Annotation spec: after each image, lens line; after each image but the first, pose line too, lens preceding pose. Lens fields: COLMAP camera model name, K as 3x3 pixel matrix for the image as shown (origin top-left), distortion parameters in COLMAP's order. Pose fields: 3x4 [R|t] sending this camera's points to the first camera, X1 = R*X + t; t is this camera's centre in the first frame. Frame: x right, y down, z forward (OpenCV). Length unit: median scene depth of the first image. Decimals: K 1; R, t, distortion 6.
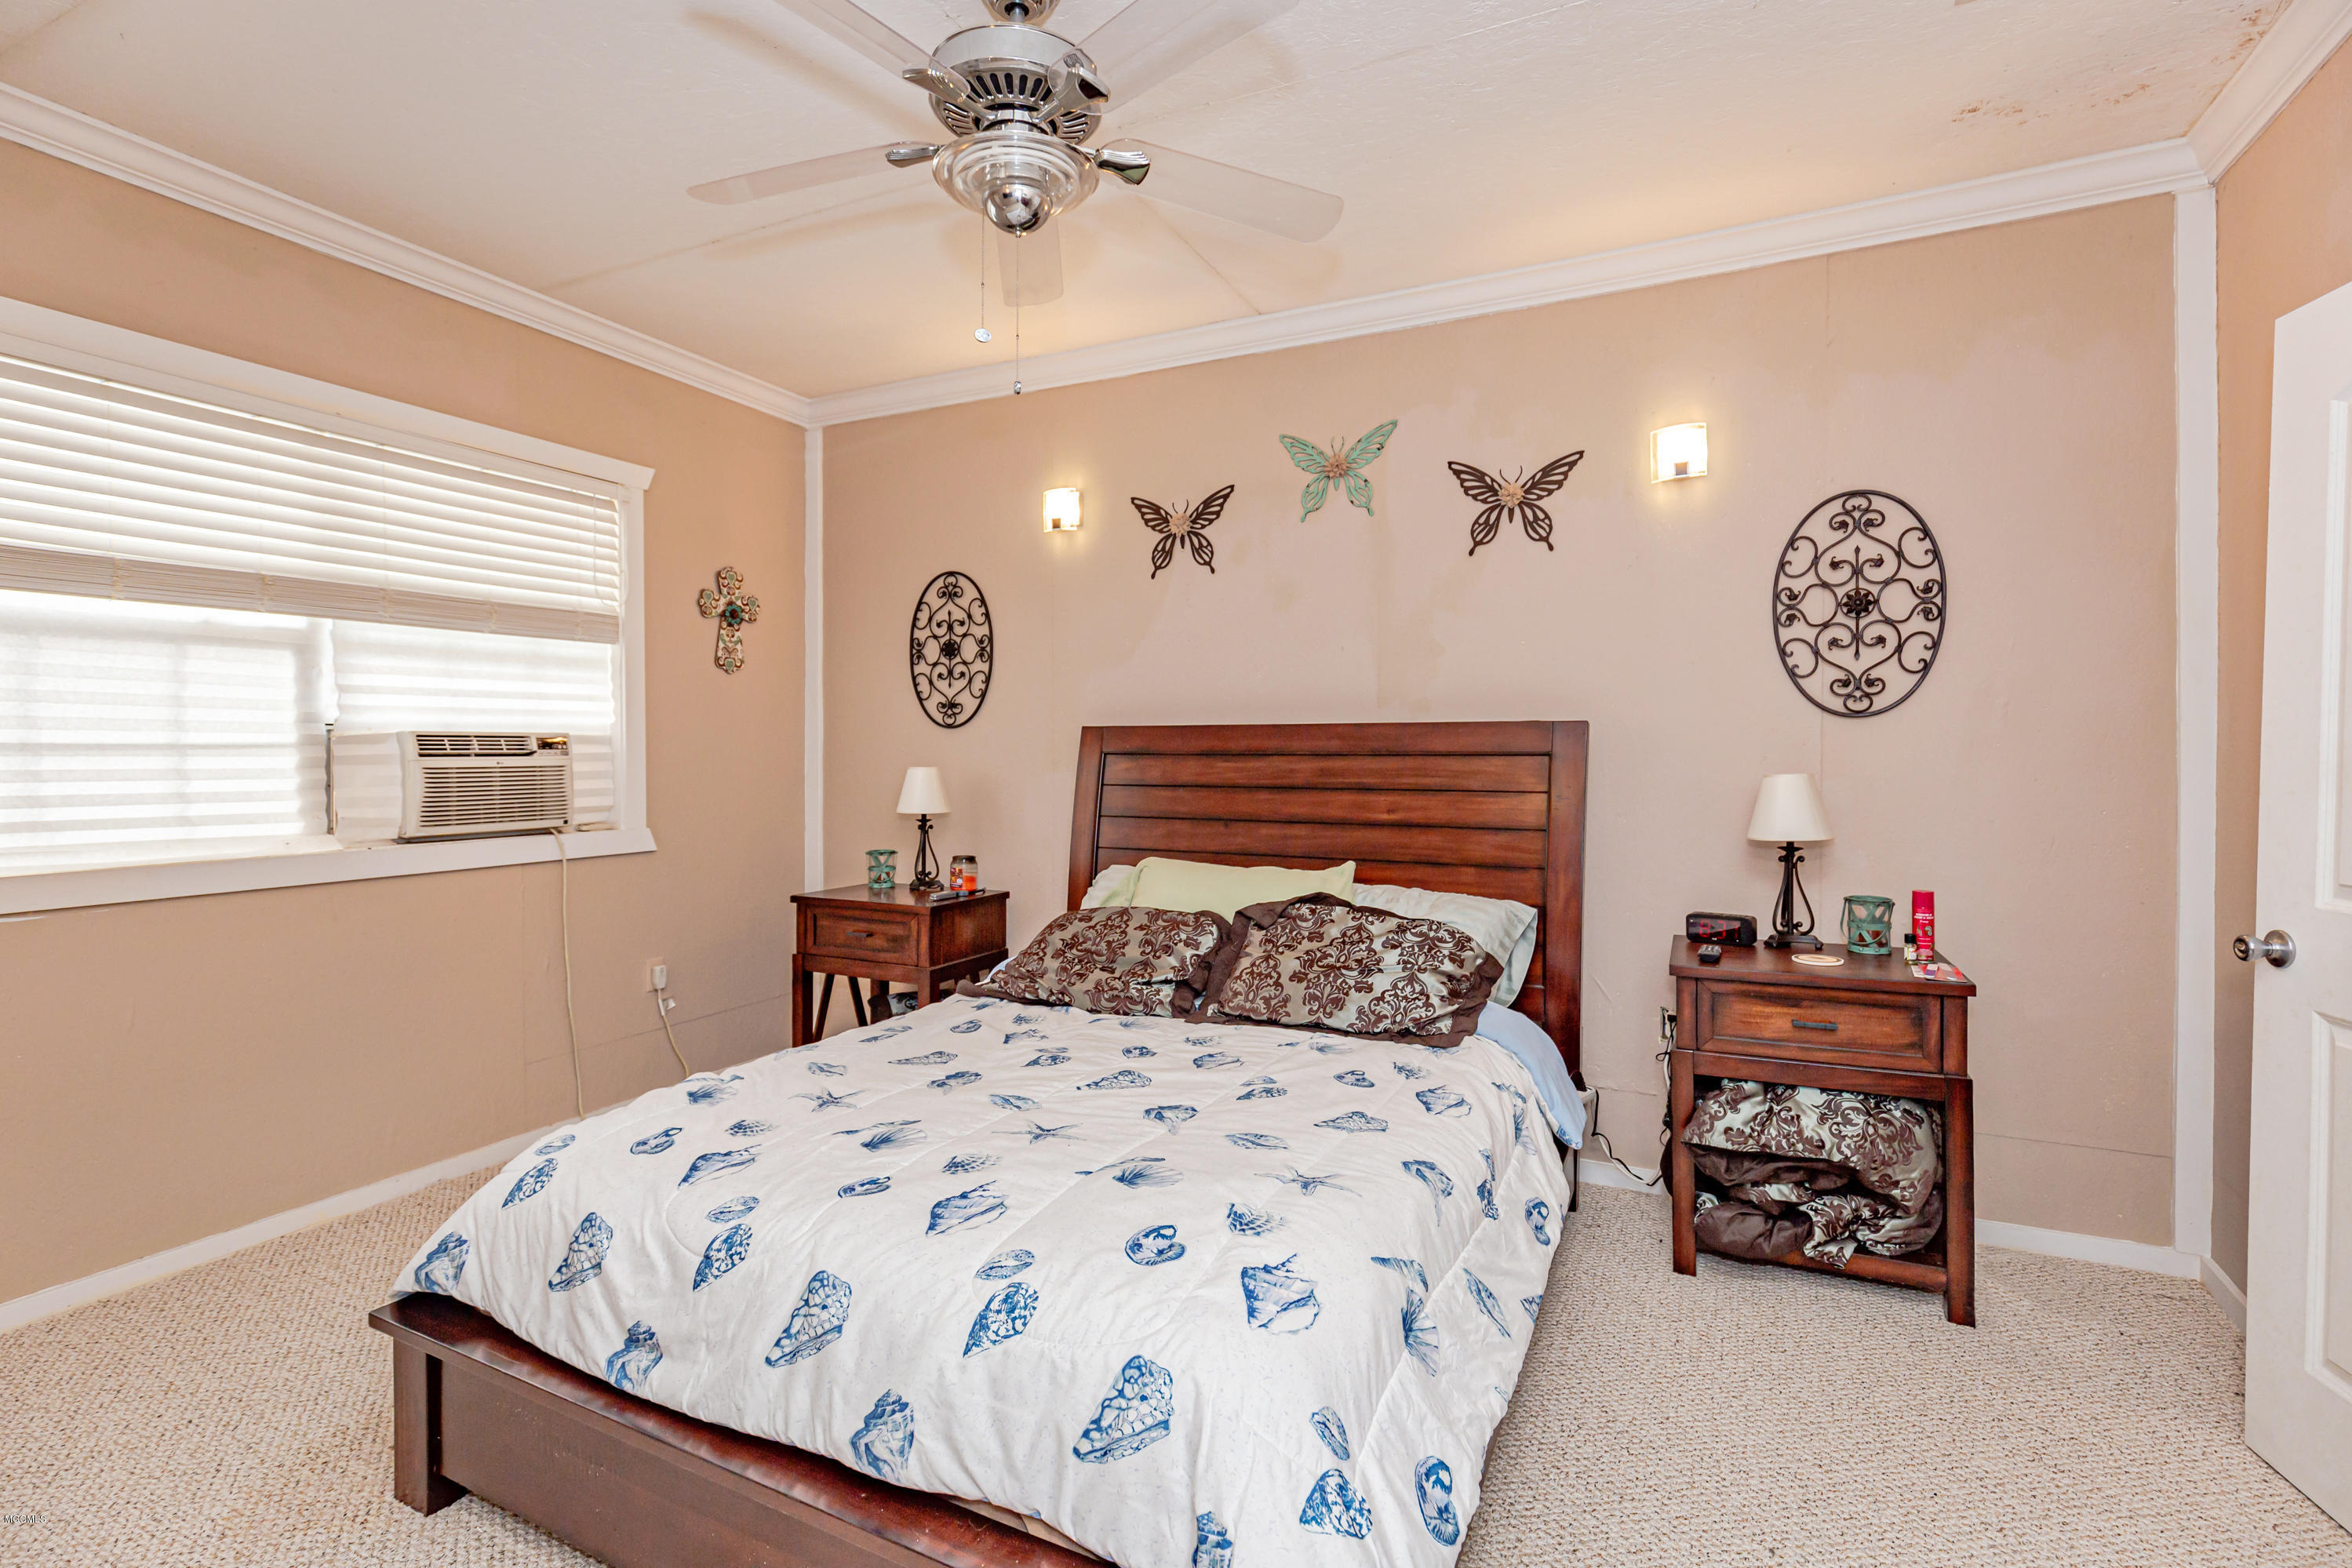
lens RADIAL K [[1050.5, 0, 1191.6], [0, 1050.5, 801.4], [0, 0, 1]] dist [0.003366, 0.000070]
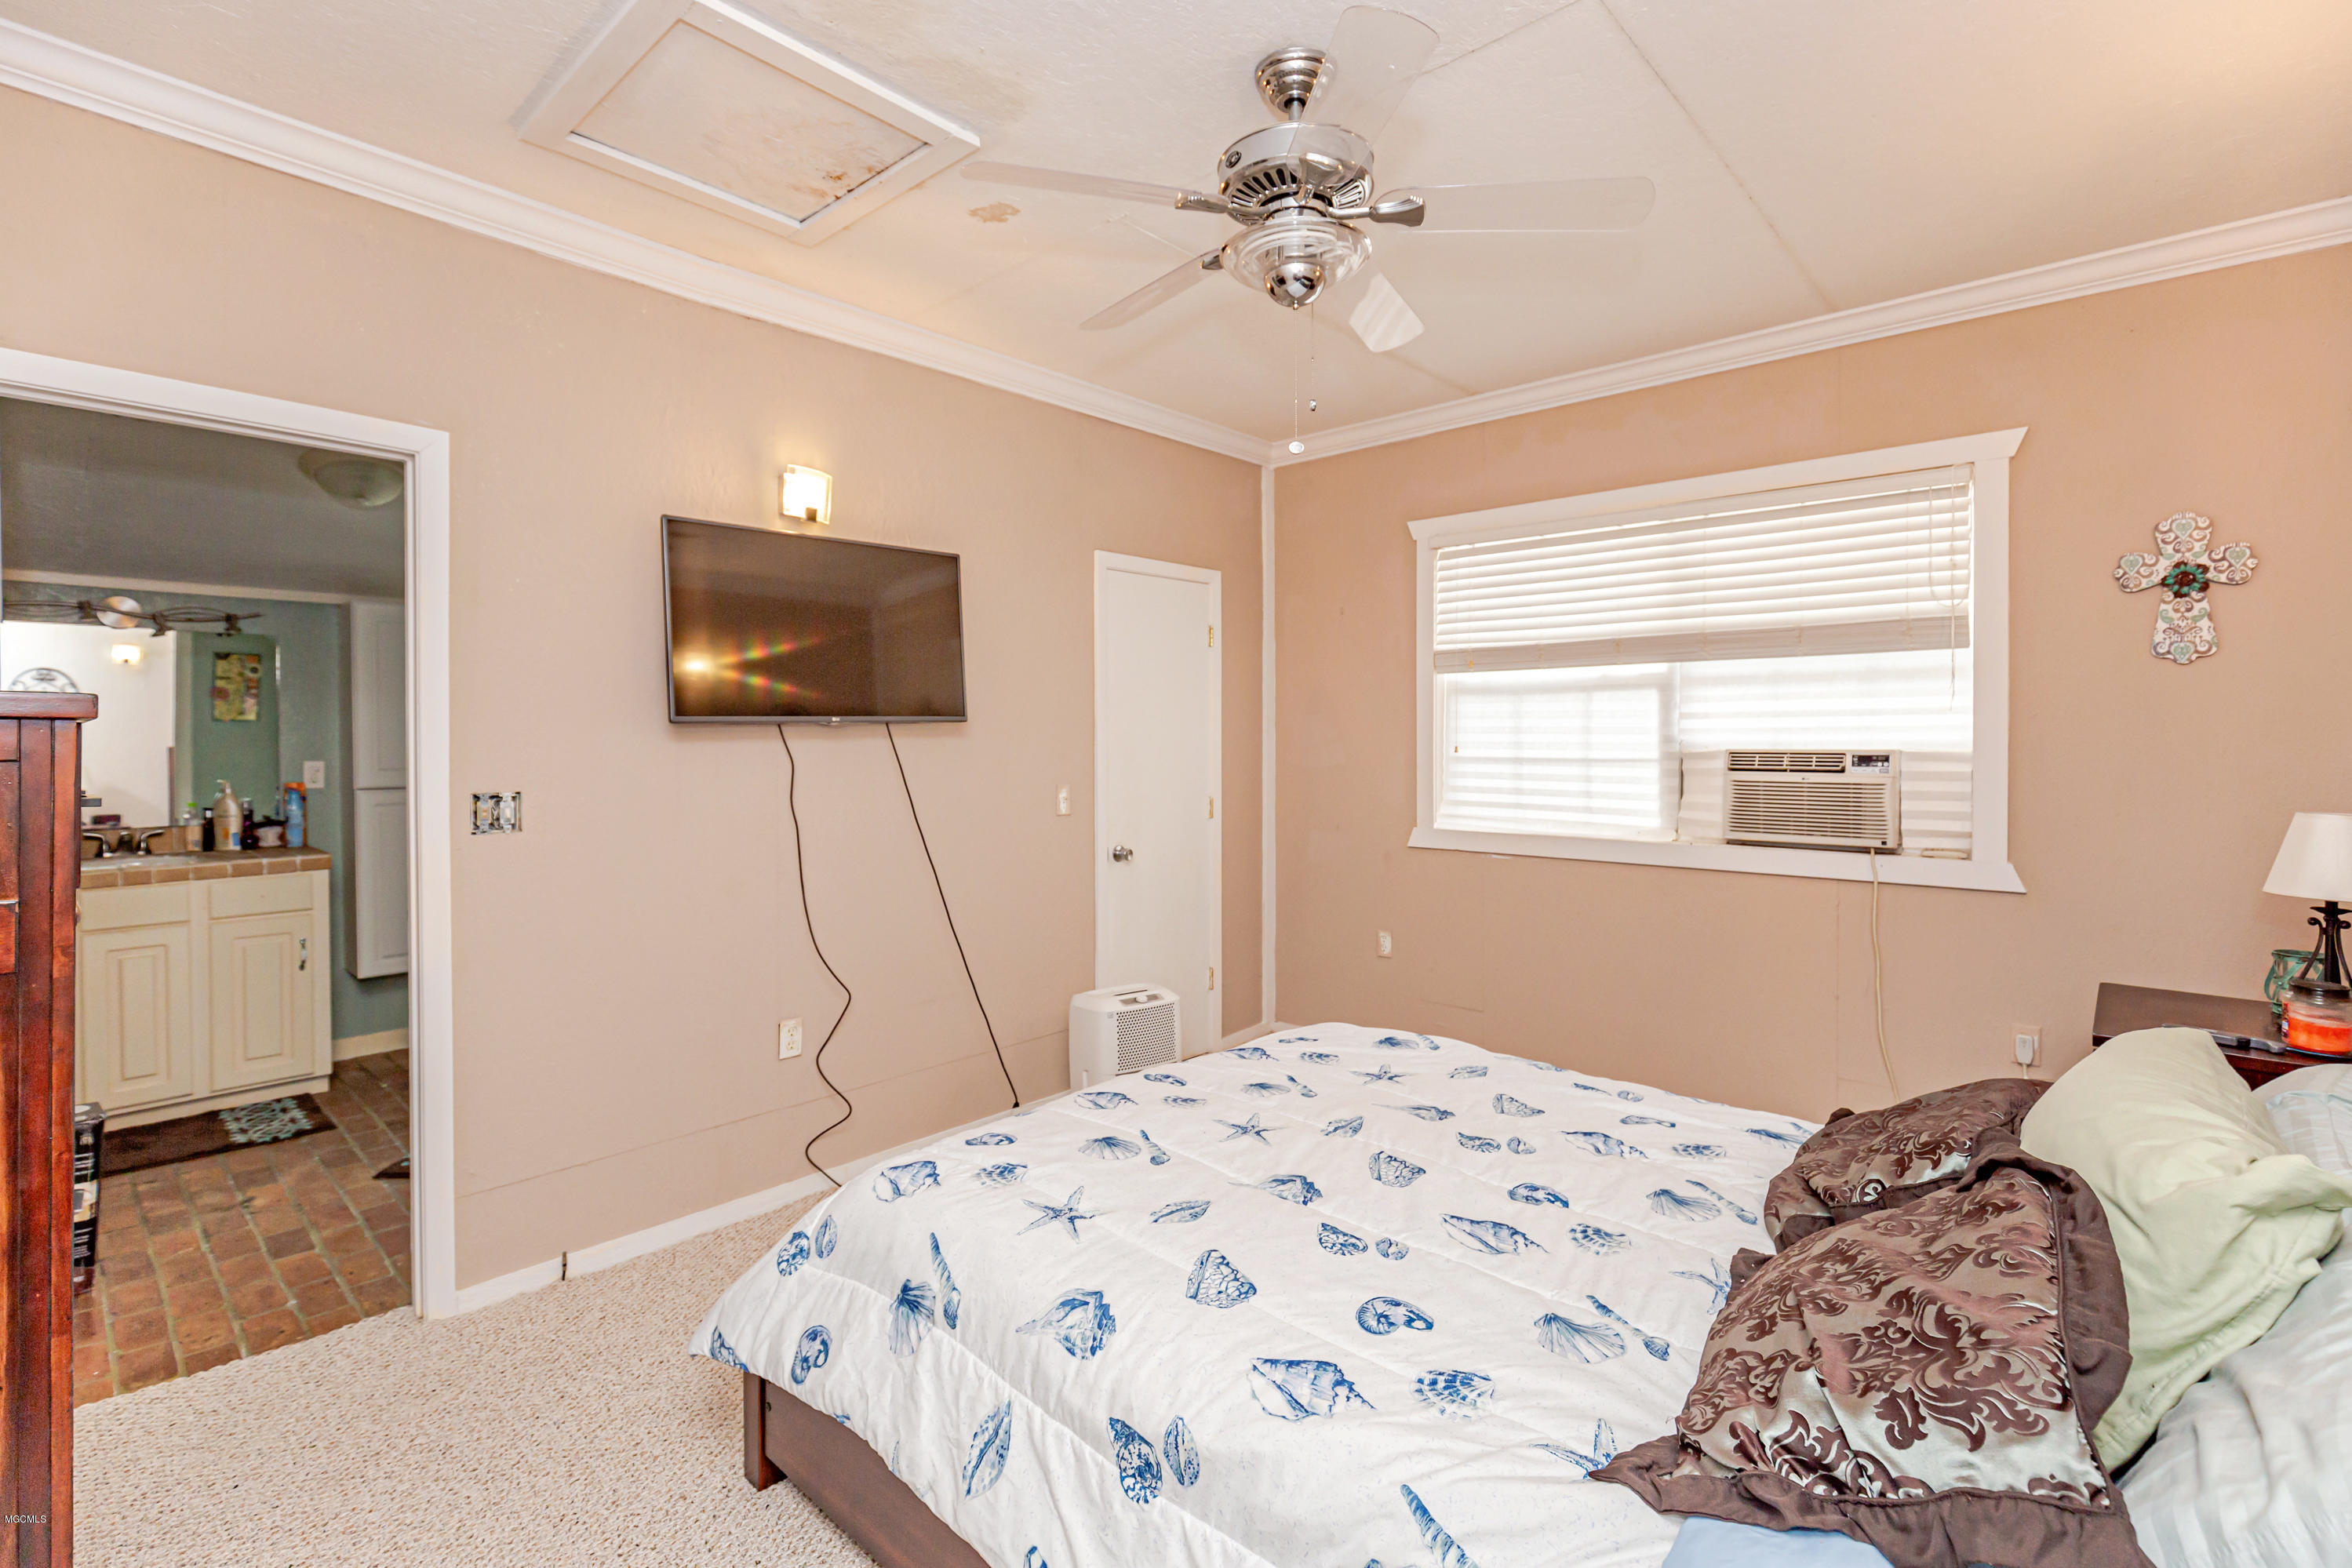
lens RADIAL K [[1060.7, 0, 1176.0], [0, 1060.7, 784.0], [0, 0, 1]] dist [0.000633, -0.000075]
pose [[-0.267422, 0.040568, -0.962725, 0.538410], [-0.049194, 0.997236, 0.055687, -0.060502], [0.962323, 0.062252, -0.264687, 0.687892]]
